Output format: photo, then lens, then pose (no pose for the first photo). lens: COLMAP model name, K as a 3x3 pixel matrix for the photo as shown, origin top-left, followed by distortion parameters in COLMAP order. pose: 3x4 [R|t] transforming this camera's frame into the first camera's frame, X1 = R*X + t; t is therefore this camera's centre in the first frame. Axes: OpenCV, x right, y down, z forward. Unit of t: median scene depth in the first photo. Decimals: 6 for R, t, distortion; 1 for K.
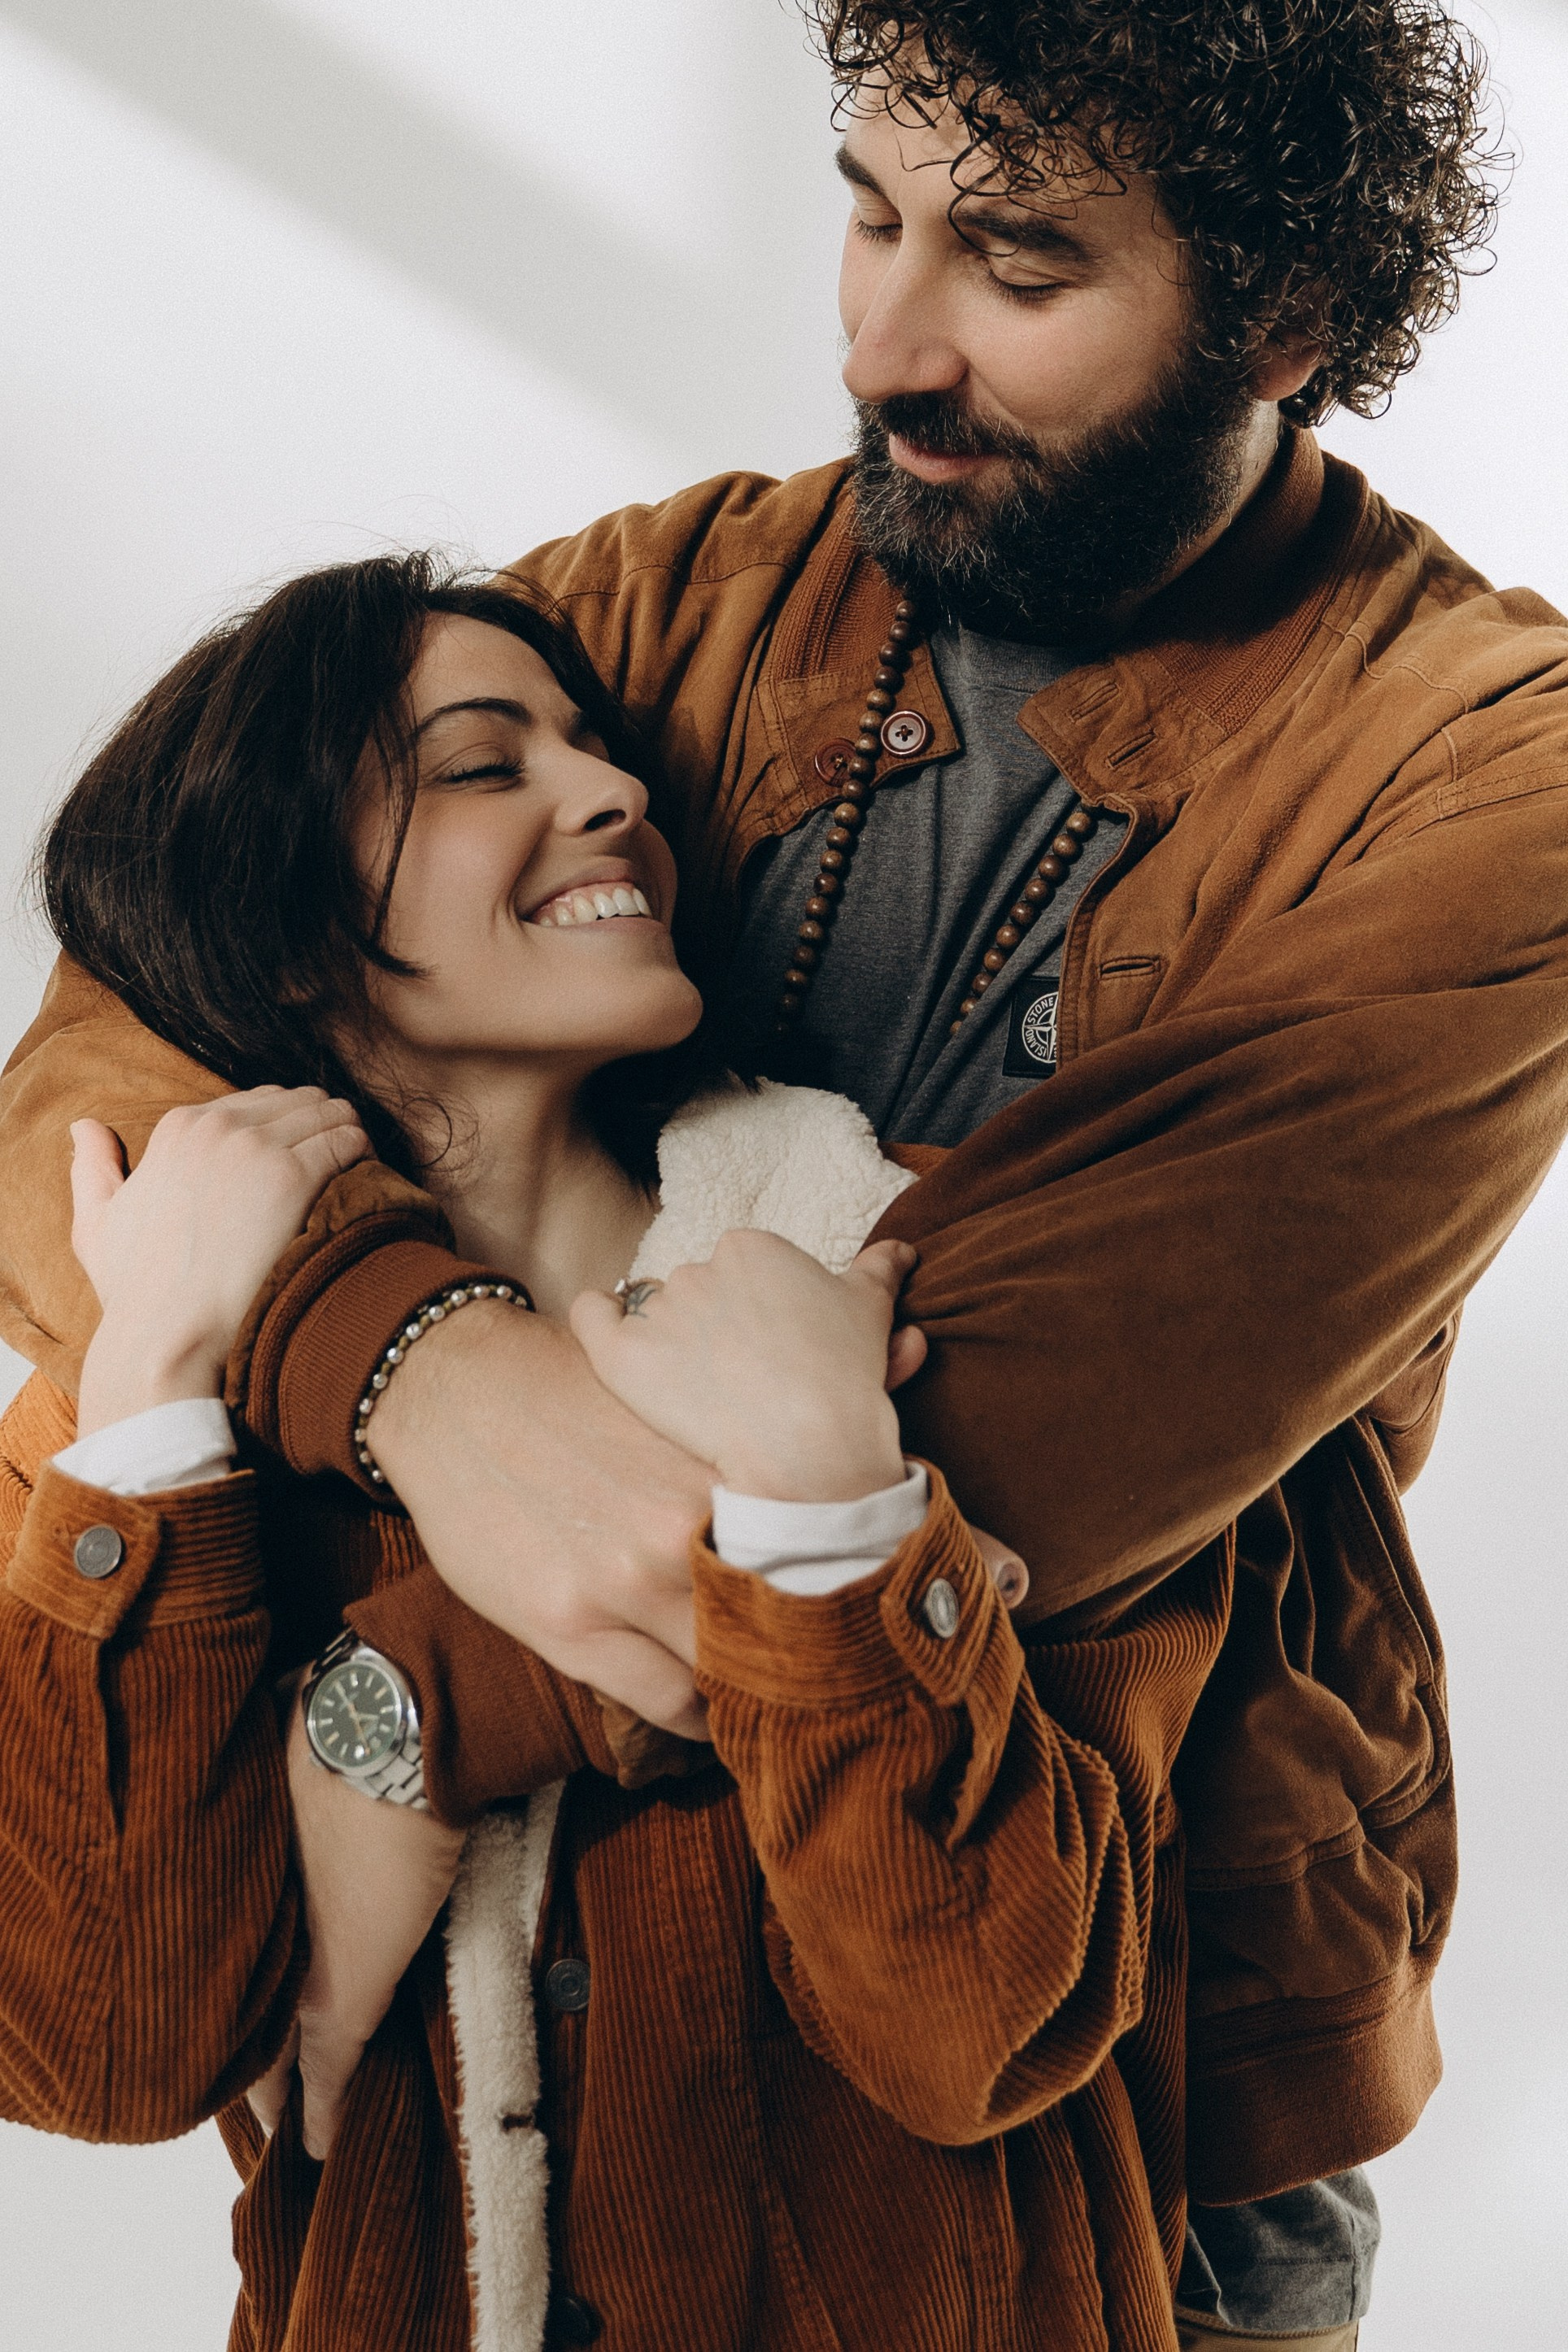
lens RADIAL K [[3302.3, 0, 784.0], [0, 3302.3, 1176.0], [0, 0, 1]] dist [-0.112426, 0.001583]
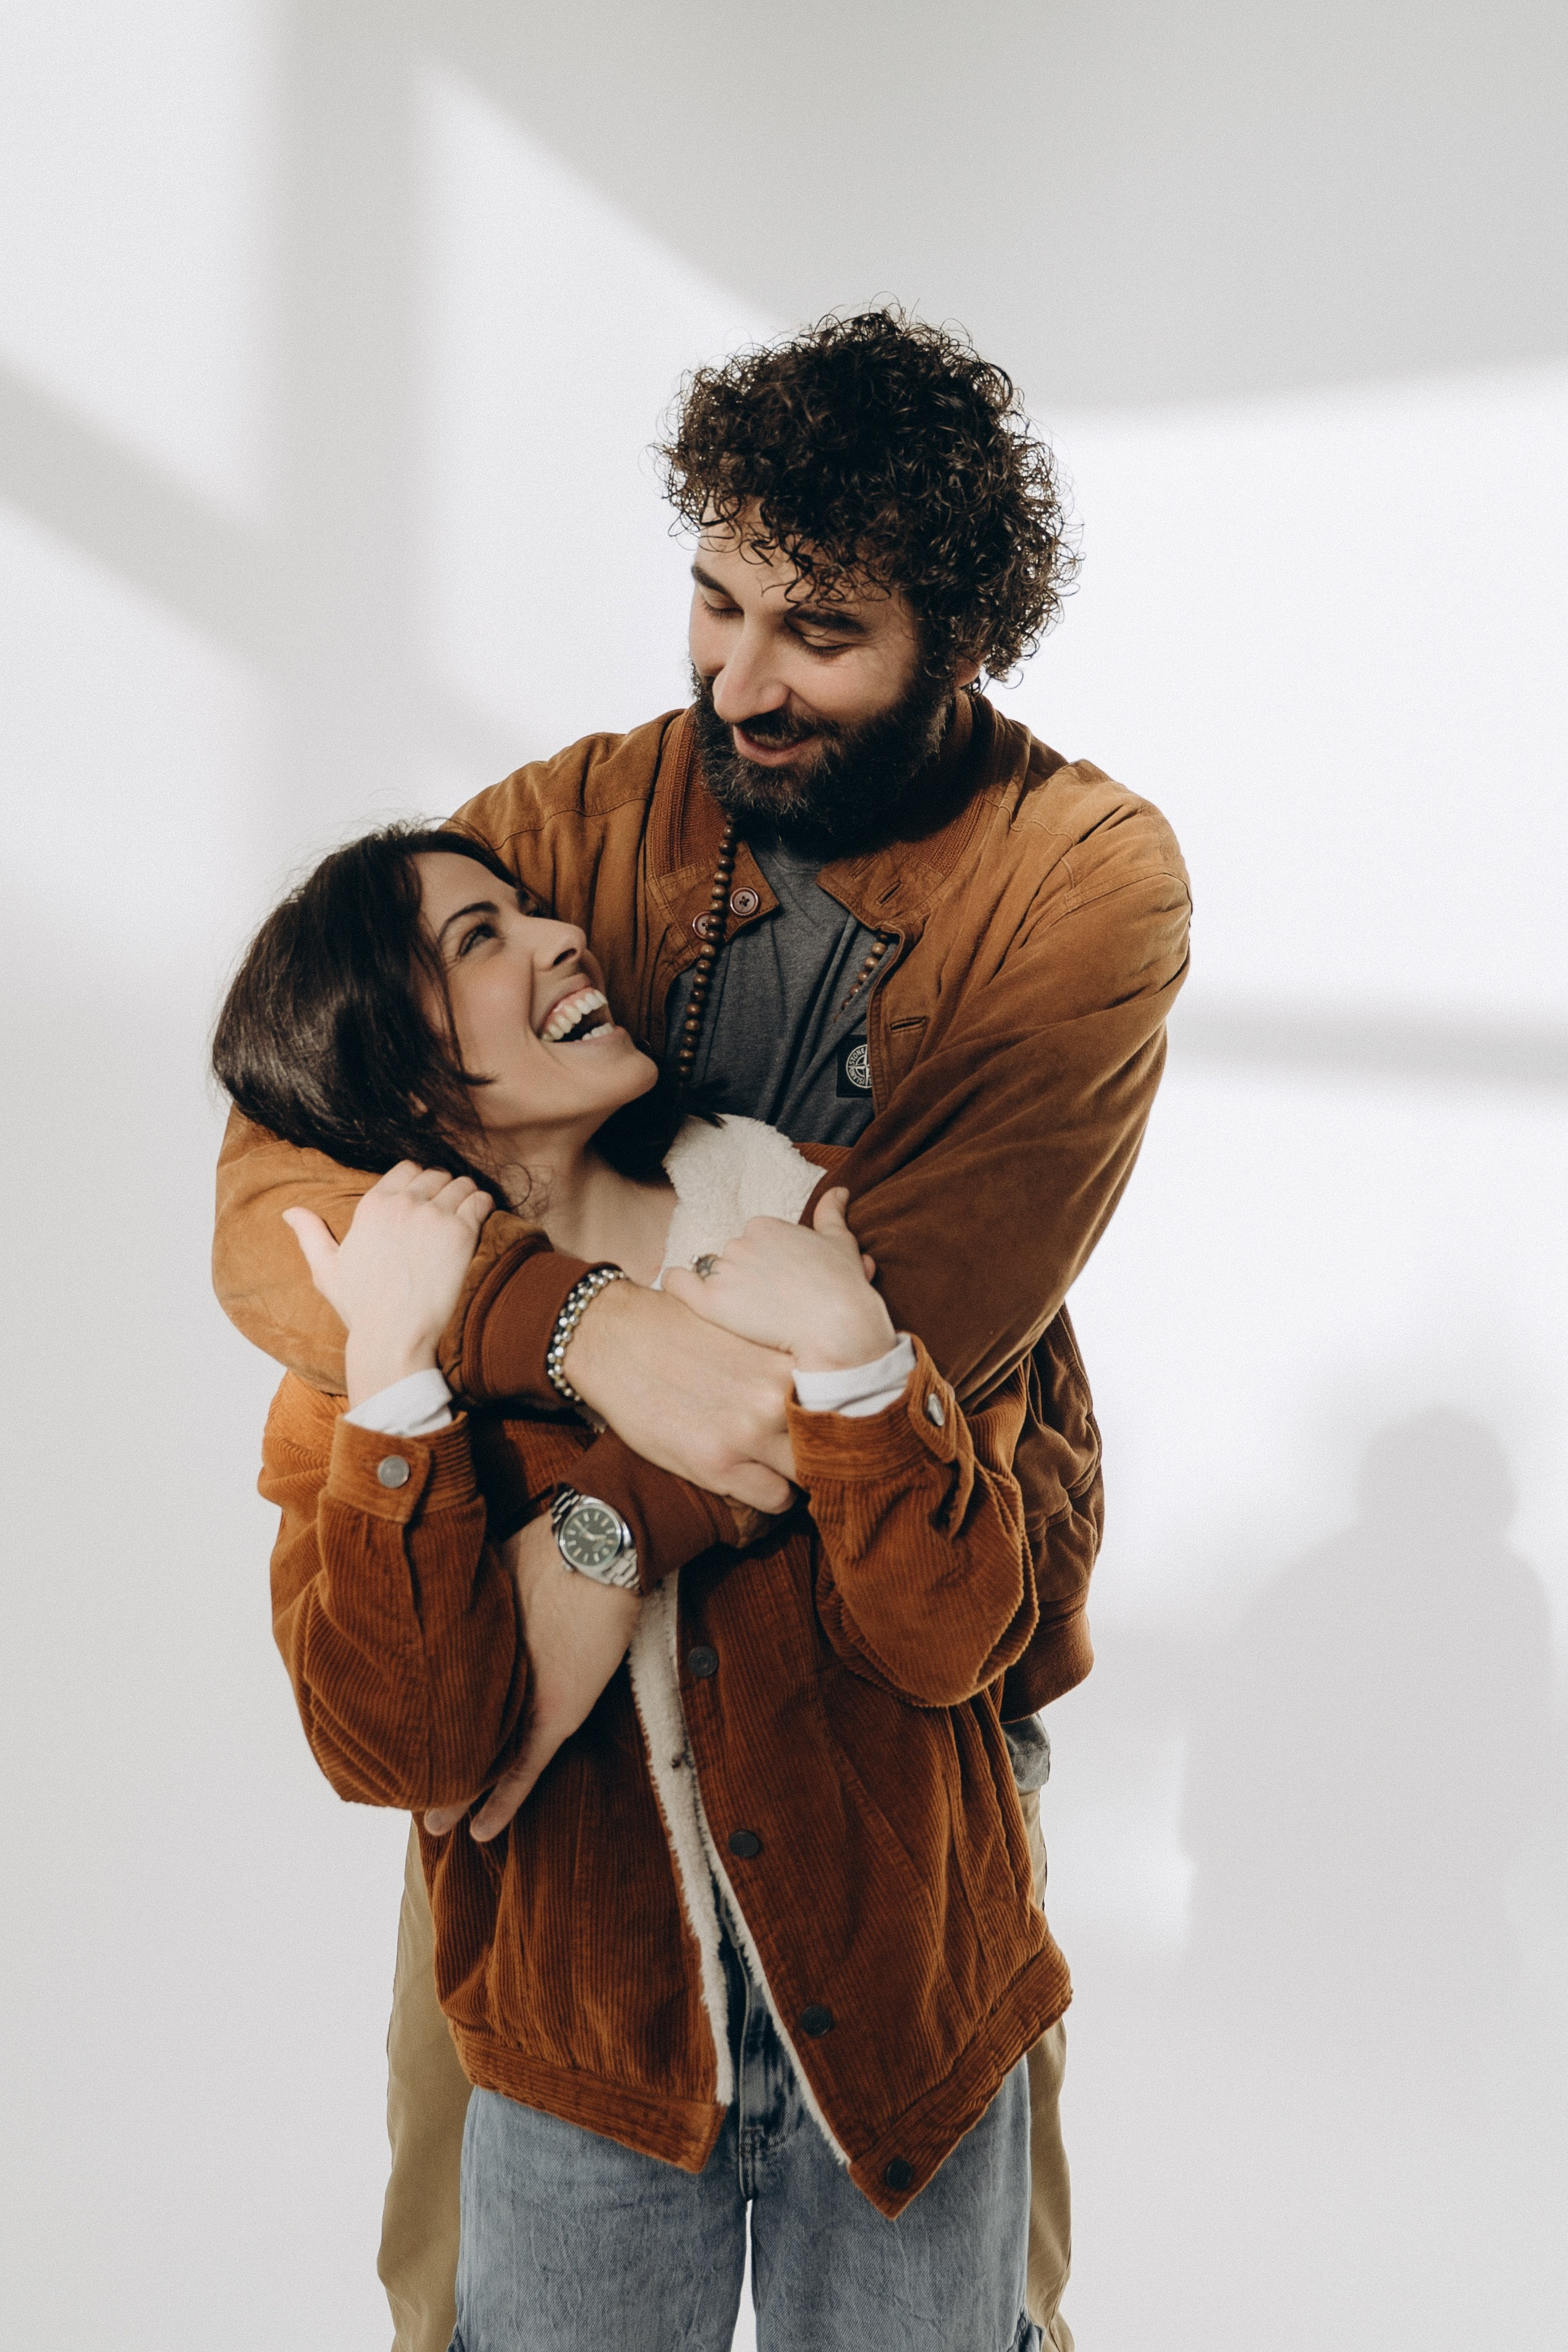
lens RADIAL K [[3302.3, 0, 784.0], [0, 3302.3, 1176.0], [0, 0, 1]] dist [-0.112426, 0.001583]
pose [[0.947714, -0.162207, 0.274820, -0.445305], [0.147393, 0.986316, 0.073872, -0.124476], [-0.283042, -0.029503, 0.958654, -0.623642]]
